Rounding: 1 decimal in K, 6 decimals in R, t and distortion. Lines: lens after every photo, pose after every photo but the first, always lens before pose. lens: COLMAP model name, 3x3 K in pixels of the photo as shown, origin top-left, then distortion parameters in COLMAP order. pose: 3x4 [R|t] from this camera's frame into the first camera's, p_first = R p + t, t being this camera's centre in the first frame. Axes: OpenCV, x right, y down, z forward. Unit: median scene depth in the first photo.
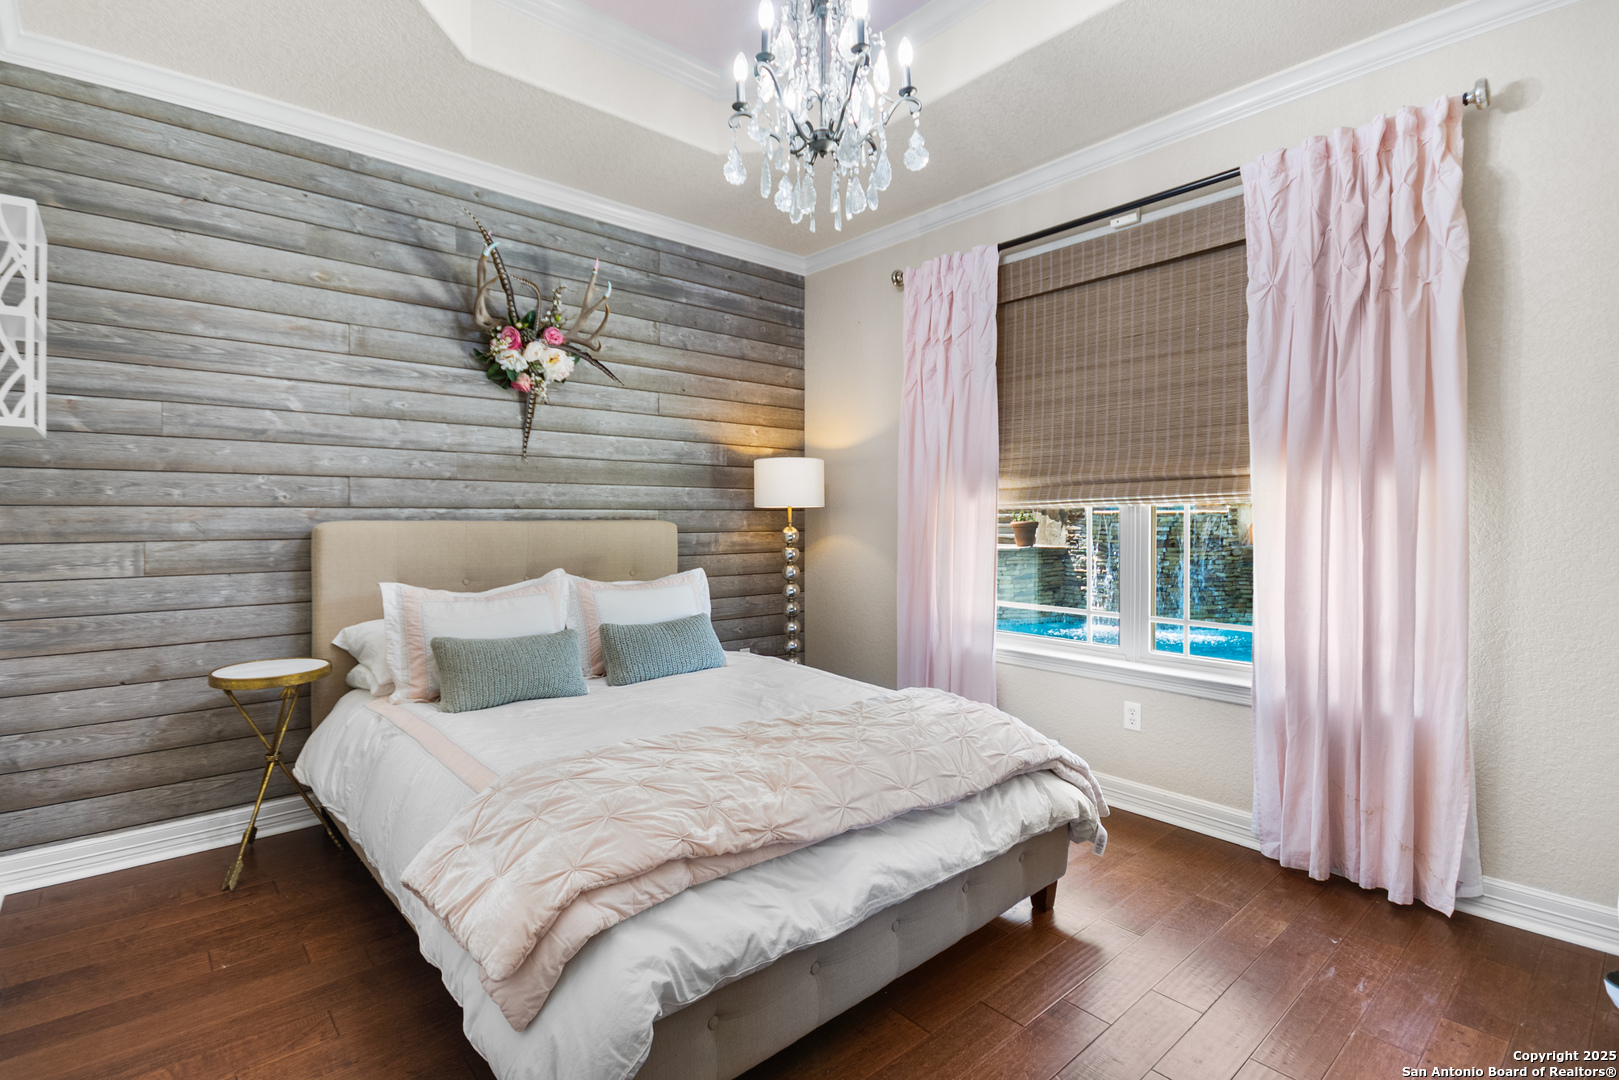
lens RADIAL K [[733.4, 0, 801.9], [0, 733.4, 526.8], [0, 0, 1]] dist [-0.002108, -0.000739]
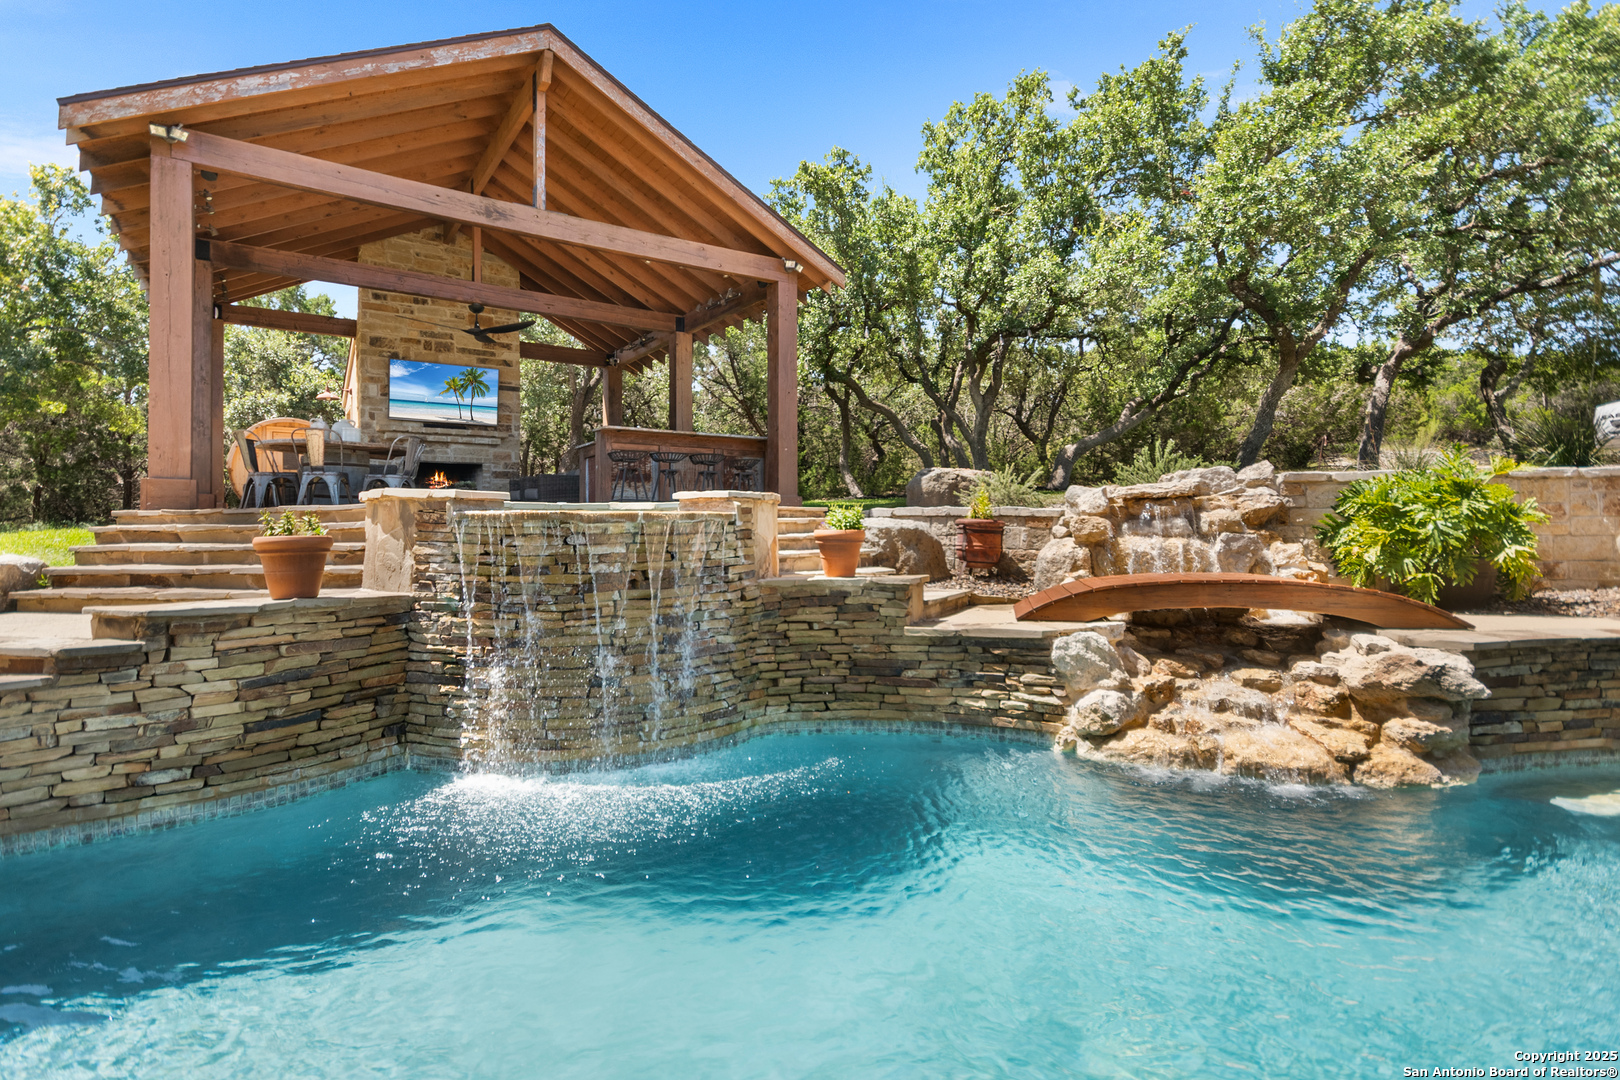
lens RADIAL K [[809.1, 0, 804.2], [0, 809.1, 529.1], [0, 0, 1]] dist [0.004273, 0.000084]
pose [[0.825042, 0.001772, 0.565069, 0.297344], [0.014029, 0.999623, -0.023618, 0.003846], [-0.564897, 0.027413, 0.824706, 0.500696]]
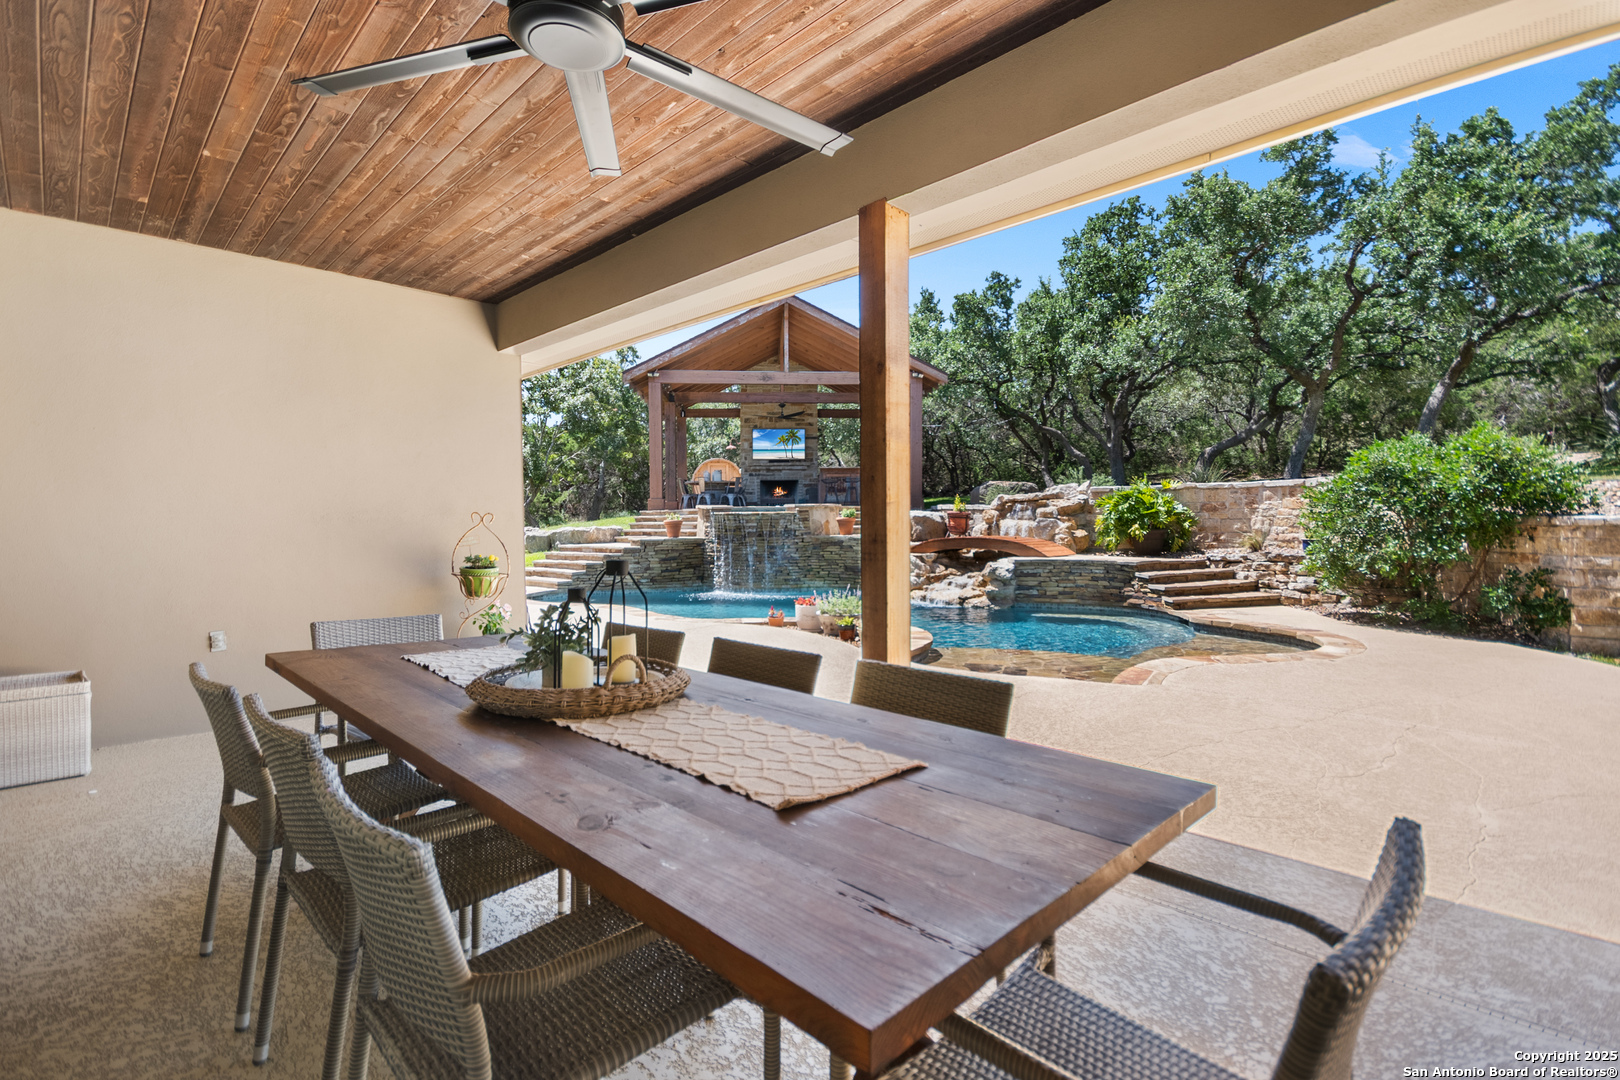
lens RADIAL K [[733.8, 0, 802.9], [0, 733.8, 545.1], [0, 0, 1]] dist [-0.002108, -0.000739]
pose [[0.996695, -0.008810, 0.080750, 0.460710], [0.007337, 0.999802, 0.018515, 0.017611], [-0.080898, -0.017861, 0.996562, -0.463906]]
